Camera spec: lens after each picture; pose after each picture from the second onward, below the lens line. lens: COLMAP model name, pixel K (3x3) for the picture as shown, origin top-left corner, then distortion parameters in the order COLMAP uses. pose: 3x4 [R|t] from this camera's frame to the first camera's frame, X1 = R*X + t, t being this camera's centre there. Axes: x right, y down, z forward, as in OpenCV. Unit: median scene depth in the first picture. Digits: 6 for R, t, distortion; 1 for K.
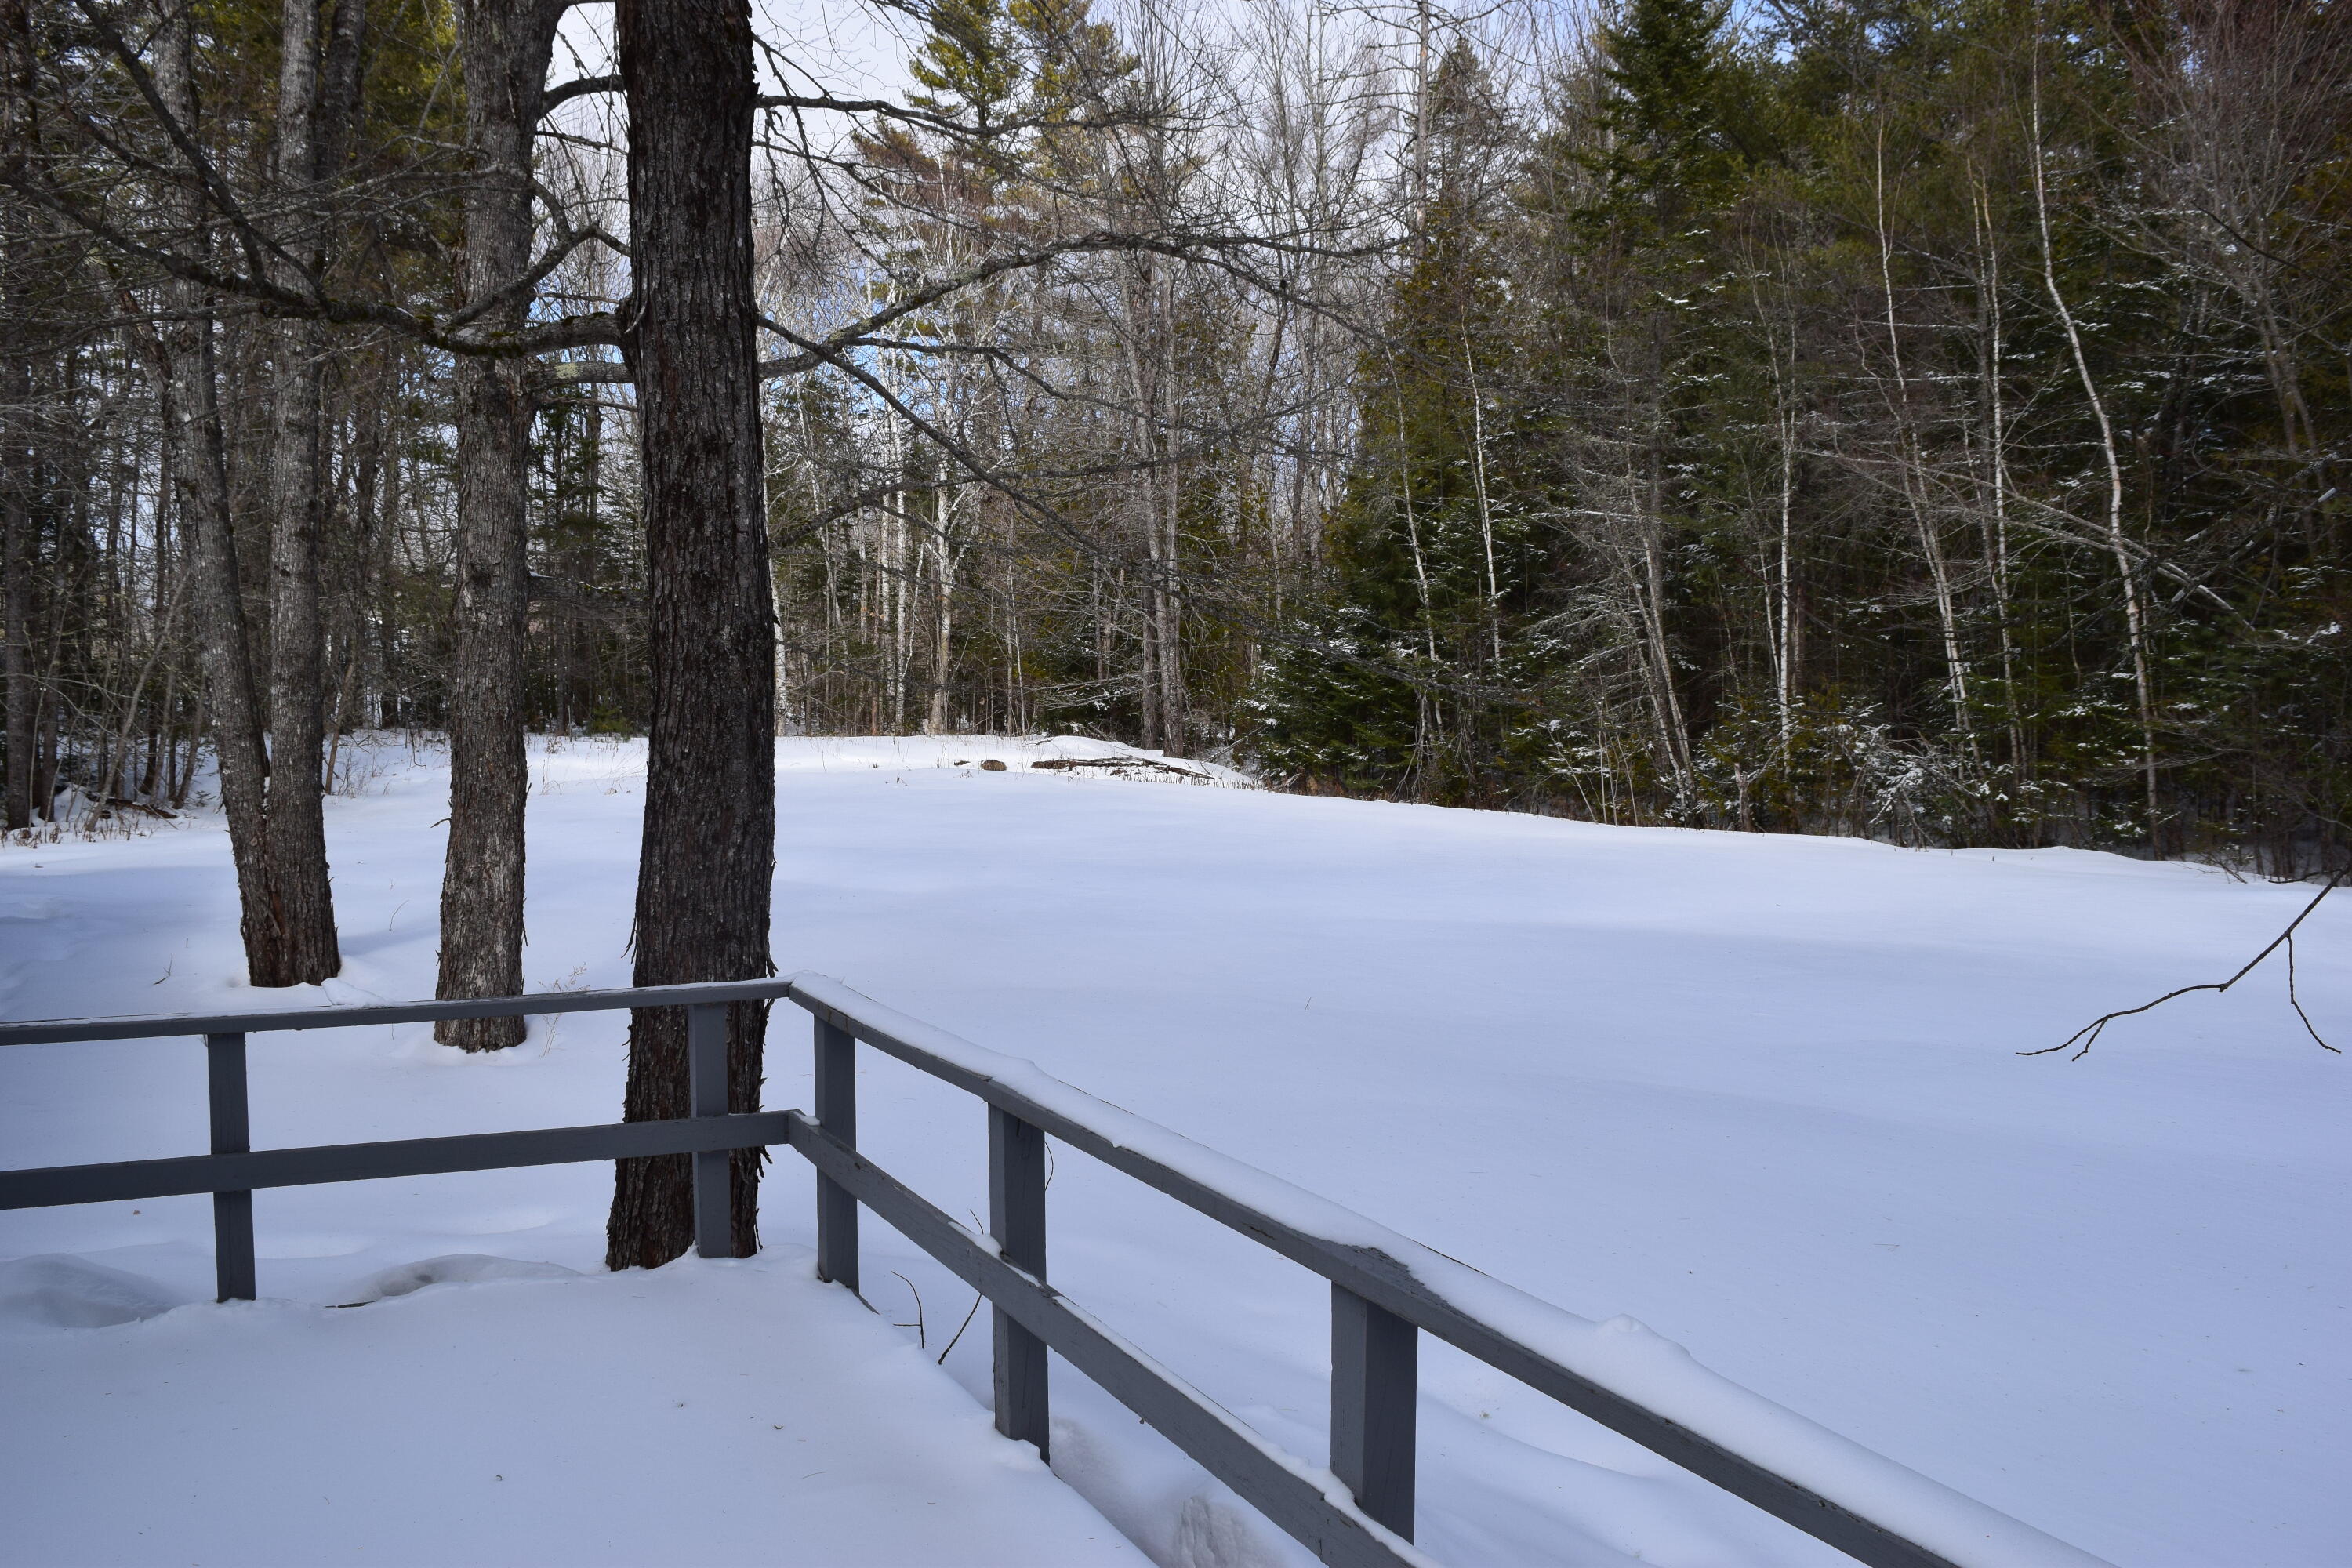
lens RADIAL K [[1930.3, 0, 1176.2], [0, 1930.3, 779.9], [0, 0, 1]] dist [-0.088839, 0.022029]
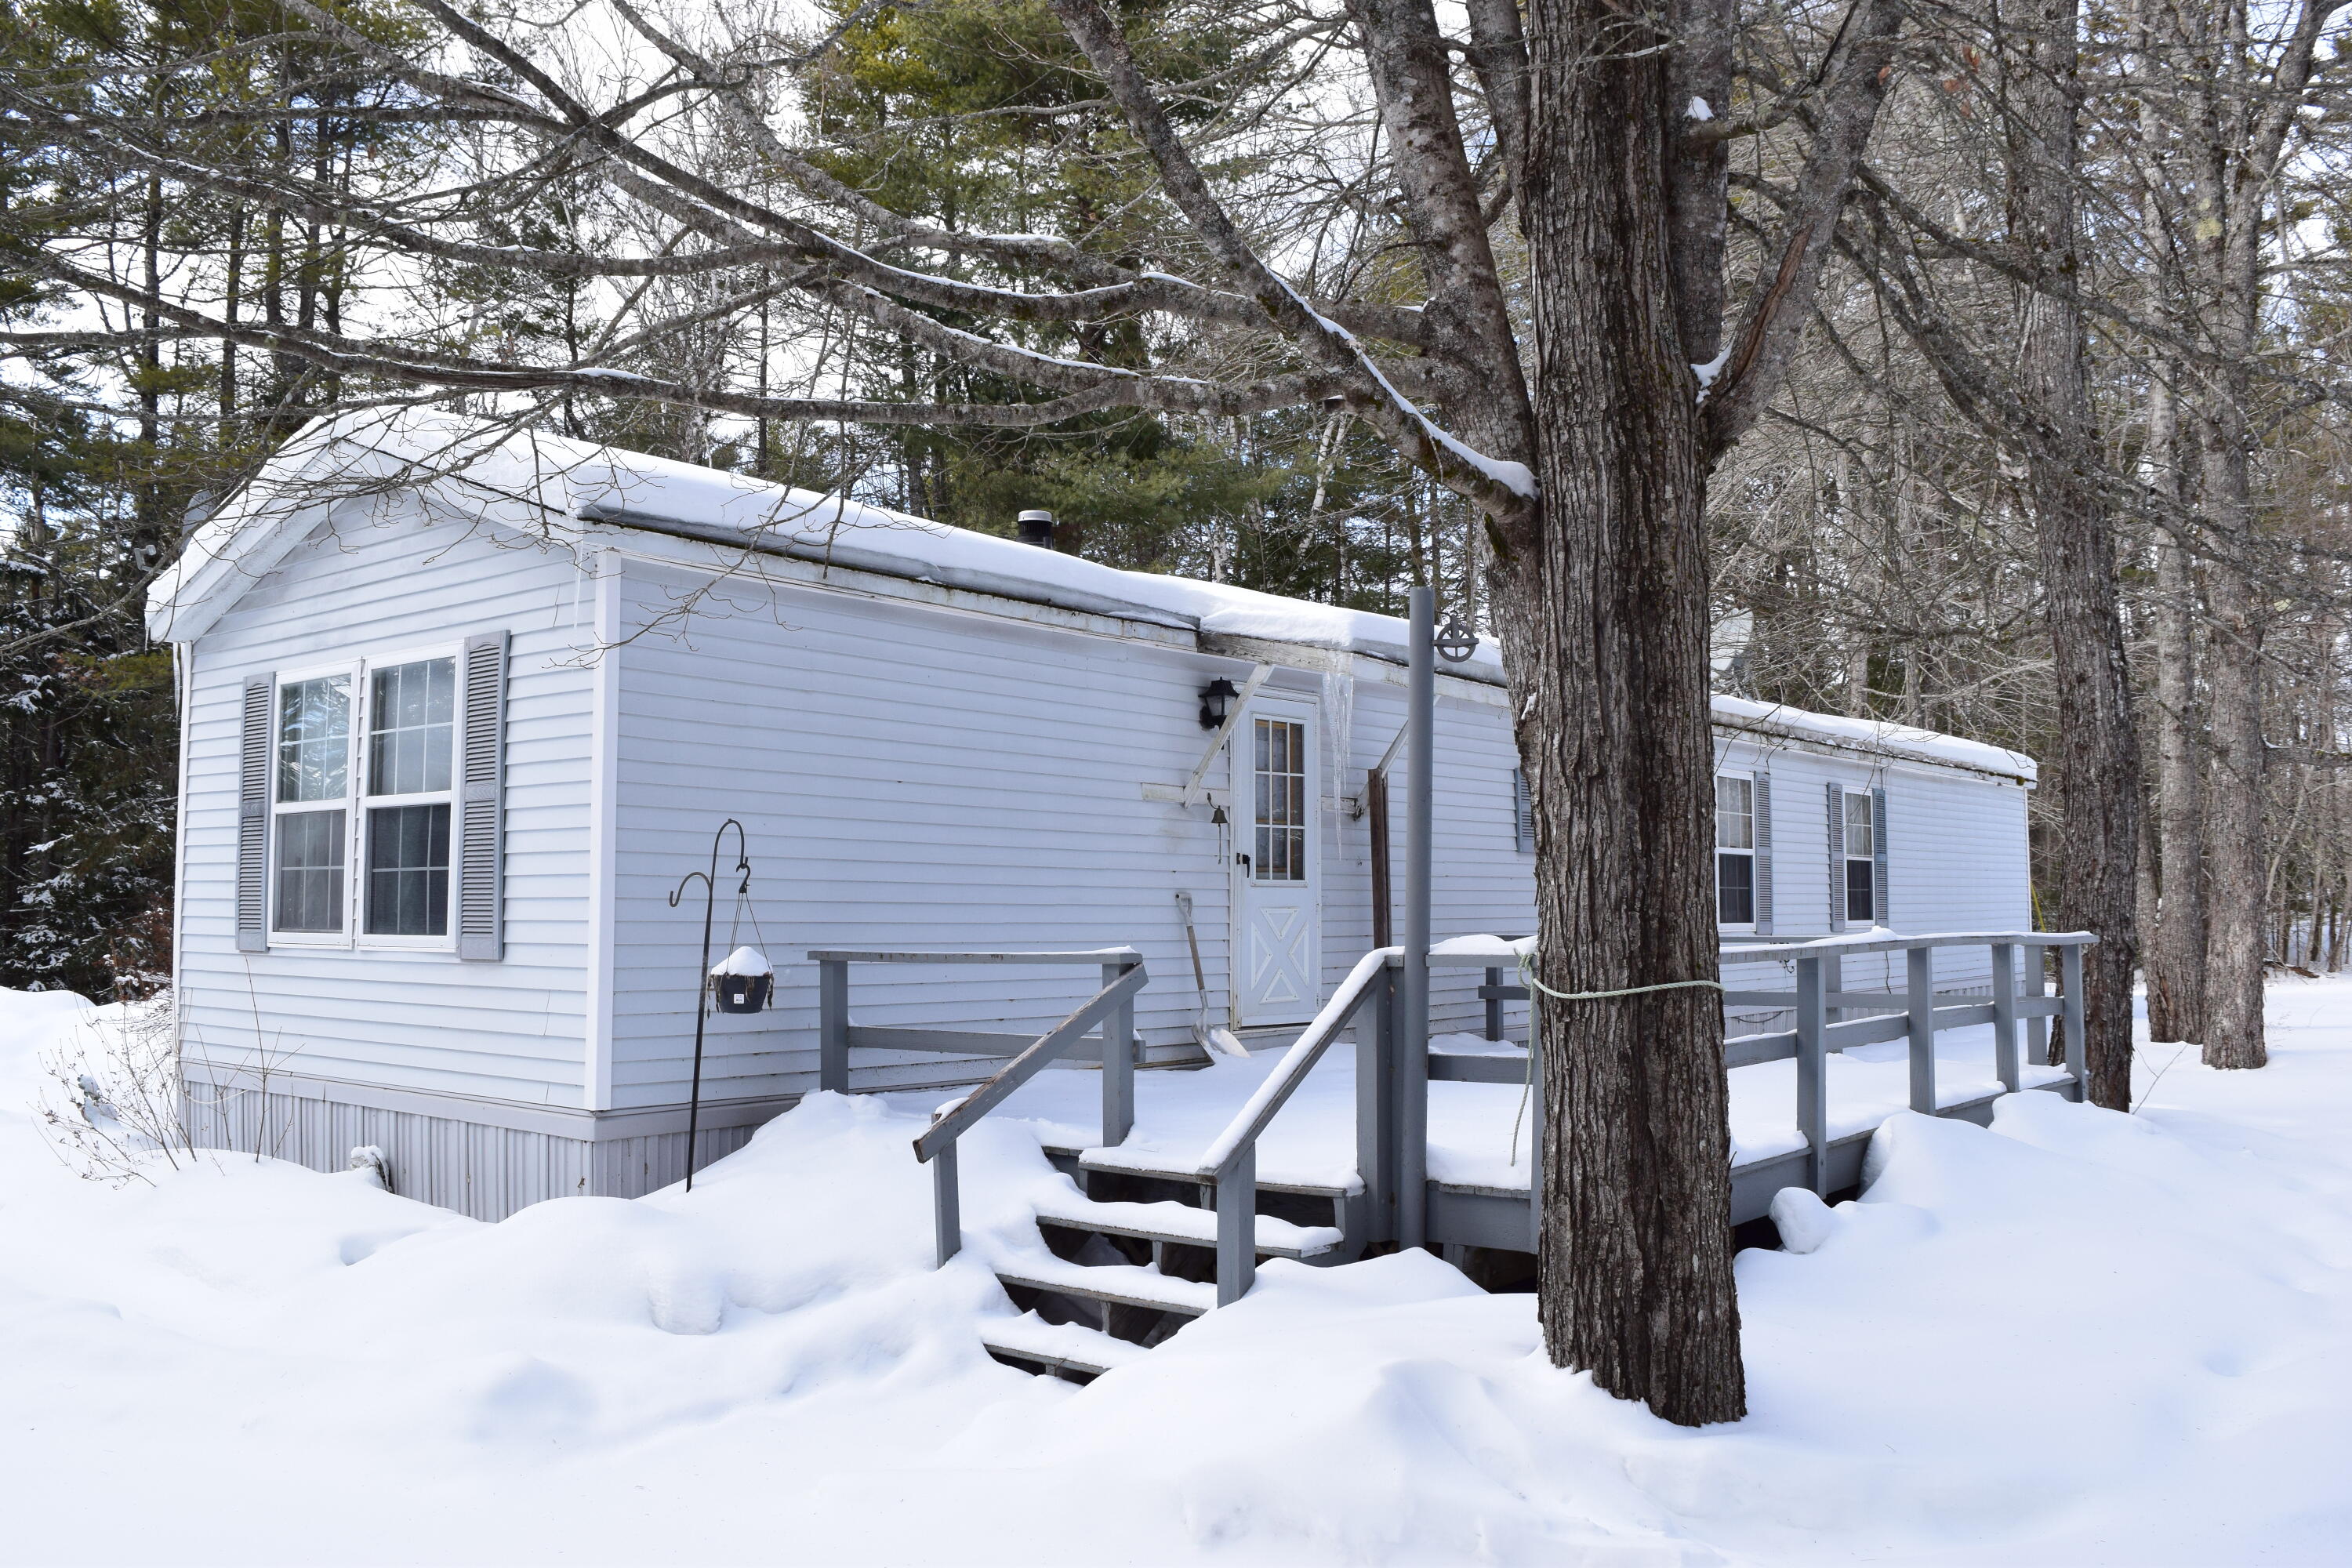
lens RADIAL K [[1930.3, 0, 1175.0], [0, 1930.3, 781.4], [0, 0, 1]] dist [-0.088839, 0.022029]
pose [[0.433470, -0.063275, -0.898944, 0.548855], [-0.034300, 0.995651, -0.086621, 0.066773], [0.900515, 0.068381, 0.429414, -0.340364]]
